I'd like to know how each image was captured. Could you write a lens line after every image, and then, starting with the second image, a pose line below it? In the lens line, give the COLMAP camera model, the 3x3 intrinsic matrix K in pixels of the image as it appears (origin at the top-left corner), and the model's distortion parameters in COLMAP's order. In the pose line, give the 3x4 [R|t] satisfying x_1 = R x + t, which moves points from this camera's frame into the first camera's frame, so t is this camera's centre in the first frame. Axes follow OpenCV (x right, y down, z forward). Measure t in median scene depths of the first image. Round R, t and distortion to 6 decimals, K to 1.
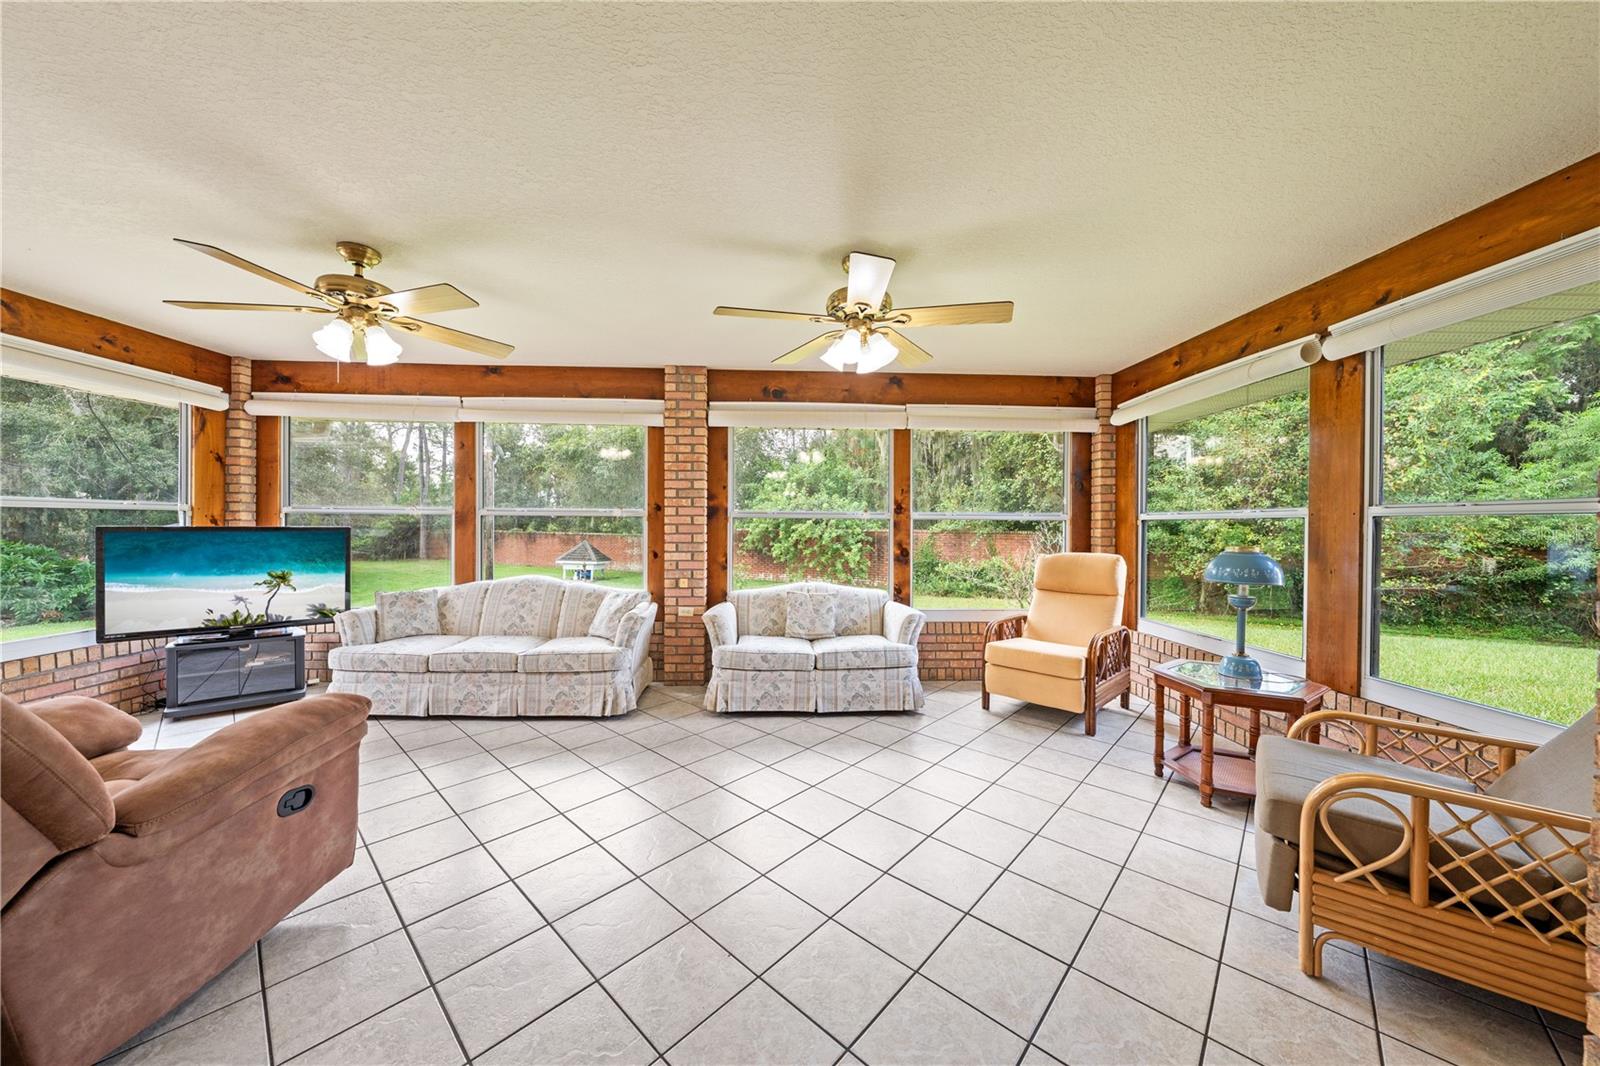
lens RADIAL K [[543.9, 0, 801.8], [0, 543.9, 530.9], [0, 0, 1]] dist [-0.000890, 0.000024]
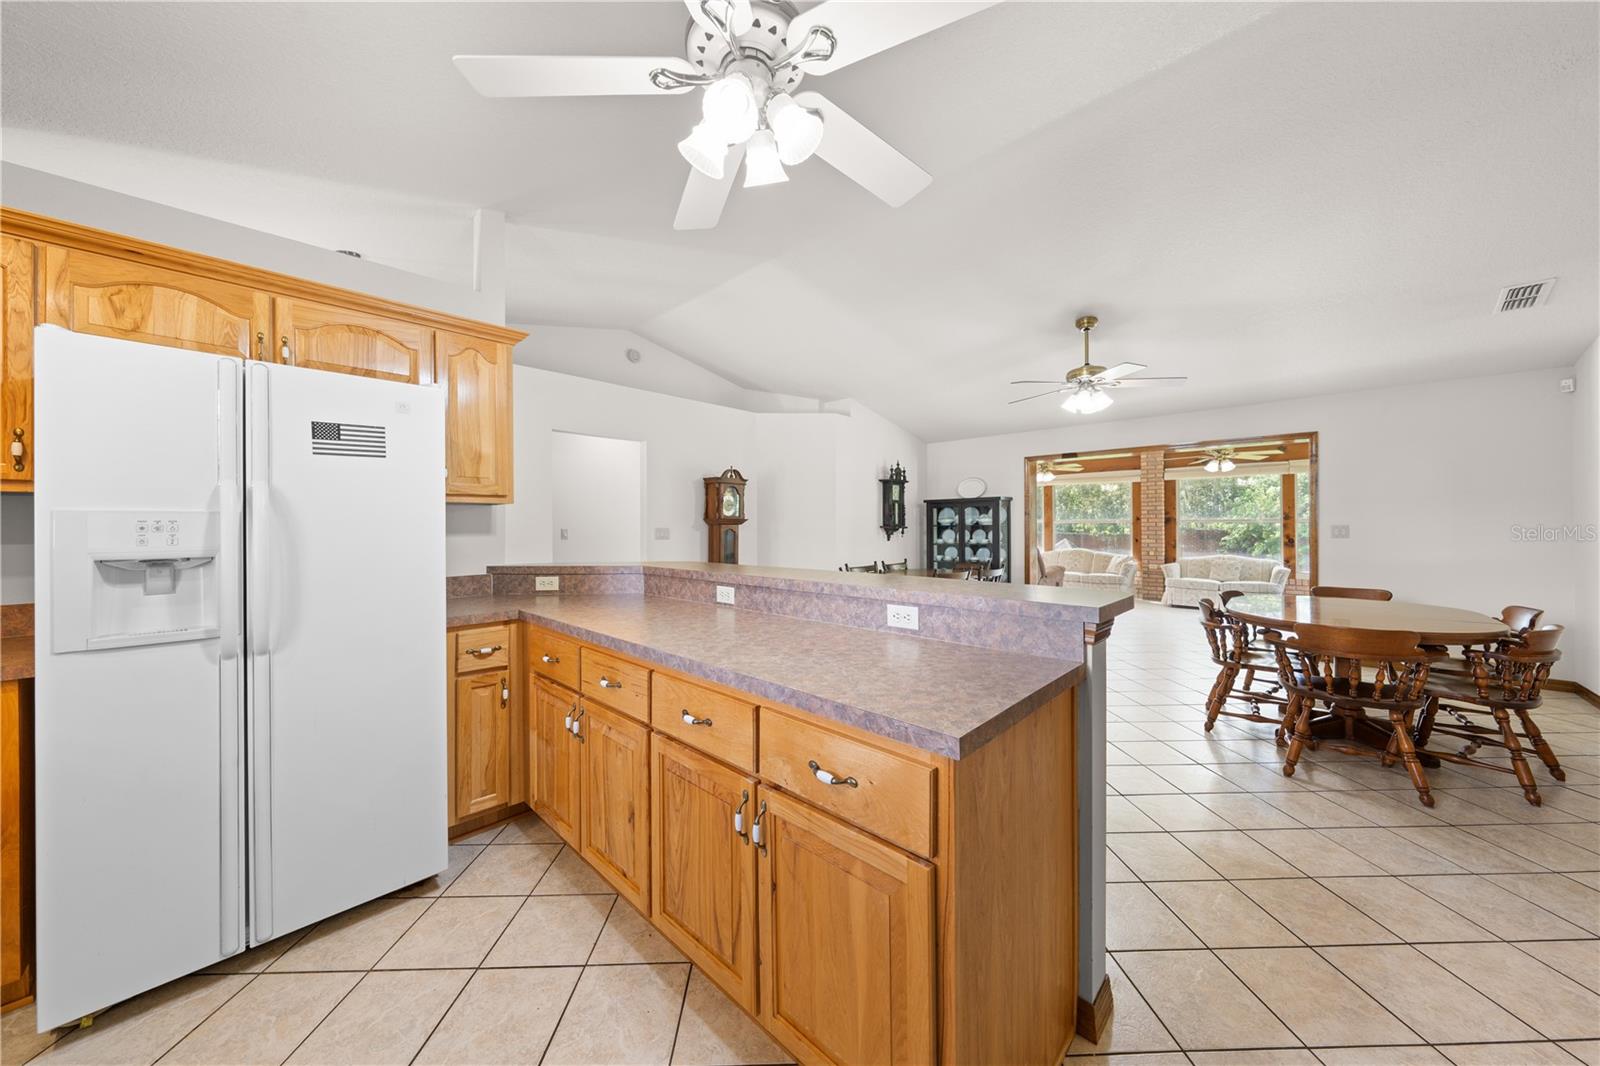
lens RADIAL K [[543.9, 0, 803.2], [0, 543.9, 526.3], [0, 0, 1]] dist [-0.000890, 0.000024]
pose [[0.698672, -0.009389, -0.715380, 0.376186], [0.002668, 0.999941, -0.010518, 0.006873], [0.715437, 0.005440, 0.698656, -1.565553]]
